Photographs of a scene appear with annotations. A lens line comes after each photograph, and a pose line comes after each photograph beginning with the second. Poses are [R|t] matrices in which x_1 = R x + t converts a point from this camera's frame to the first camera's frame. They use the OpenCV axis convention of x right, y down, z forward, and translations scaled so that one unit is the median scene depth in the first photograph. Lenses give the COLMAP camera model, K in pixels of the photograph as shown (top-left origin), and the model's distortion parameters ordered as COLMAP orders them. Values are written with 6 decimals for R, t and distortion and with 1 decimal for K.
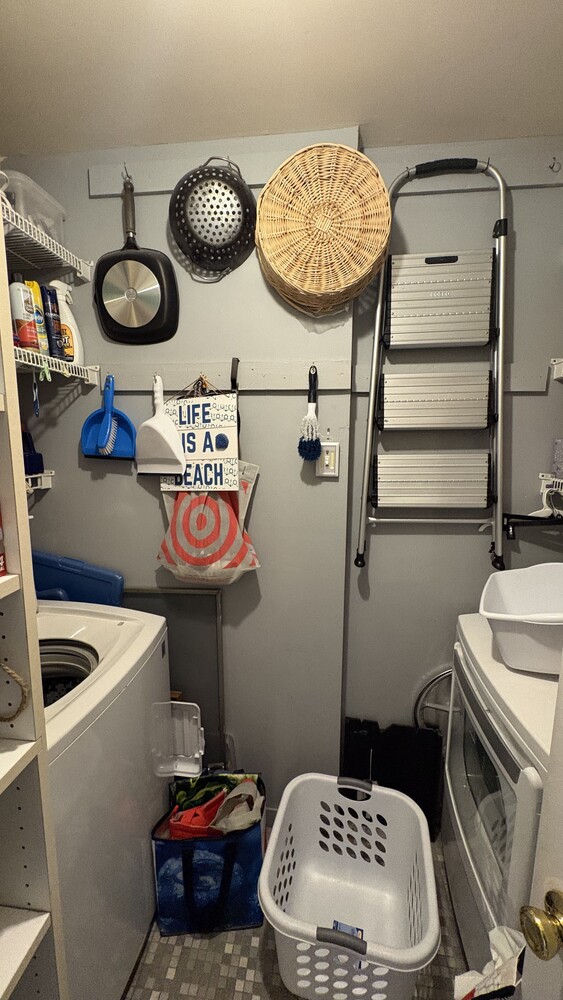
lens RADIAL K [[398.1, 0, 282.6], [0, 398.1, 499.0], [0, 0, 1]] dist [0.000438, 0.000108]
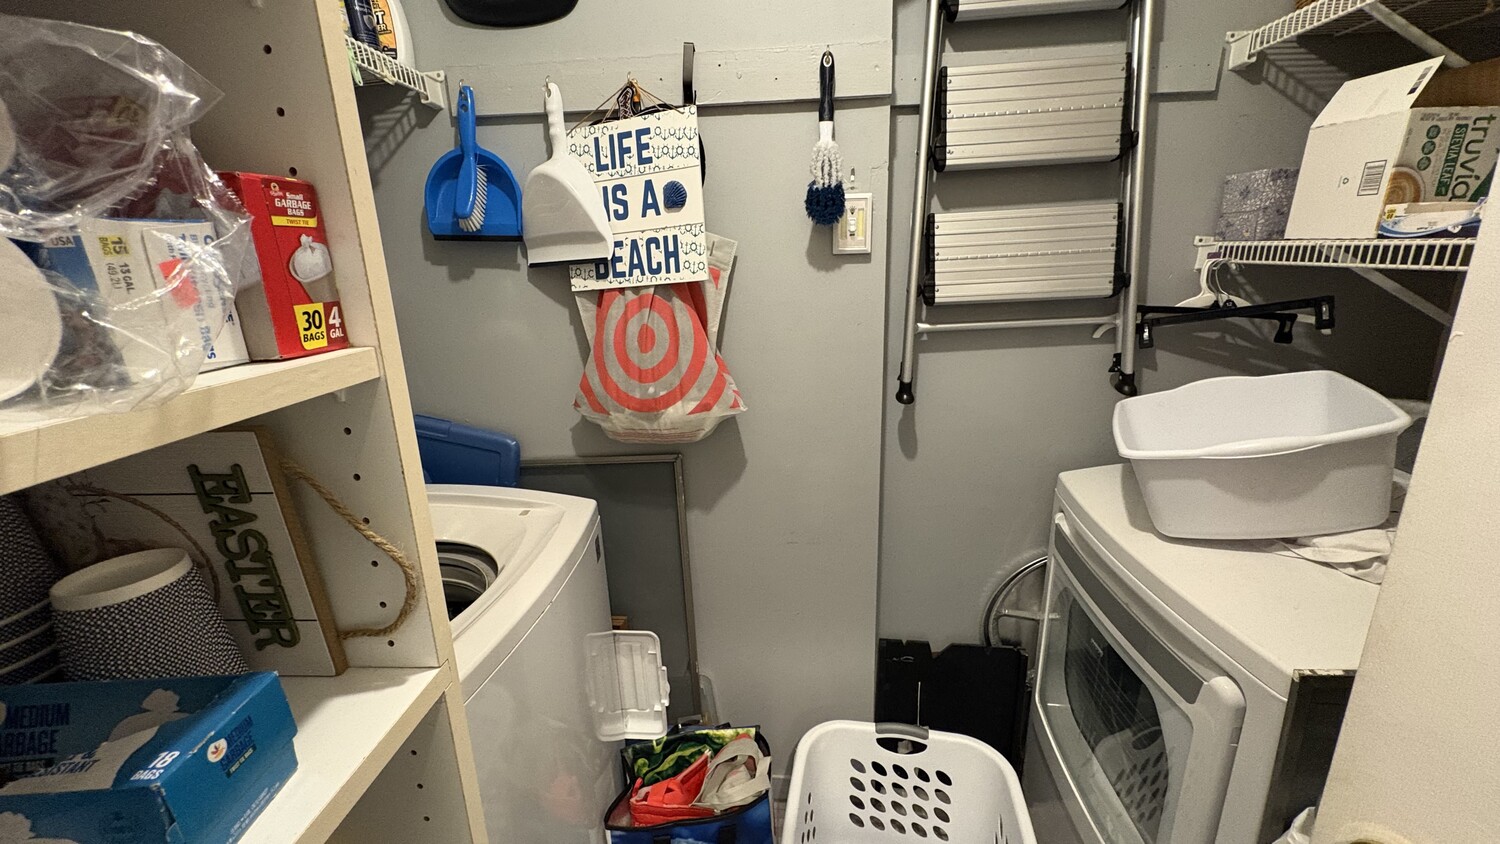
lens RADIAL K [[597.1, 0, 749.7], [0, 597.1, 421.9], [0, 0, 1]] dist [0.000438, 0.000108]
pose [[0.998137, -0.049673, 0.035436, -0.084768], [0.045205, 0.992062, 0.117340, 0.080453], [-0.040983, -0.115519, 0.992459, 0.087260]]
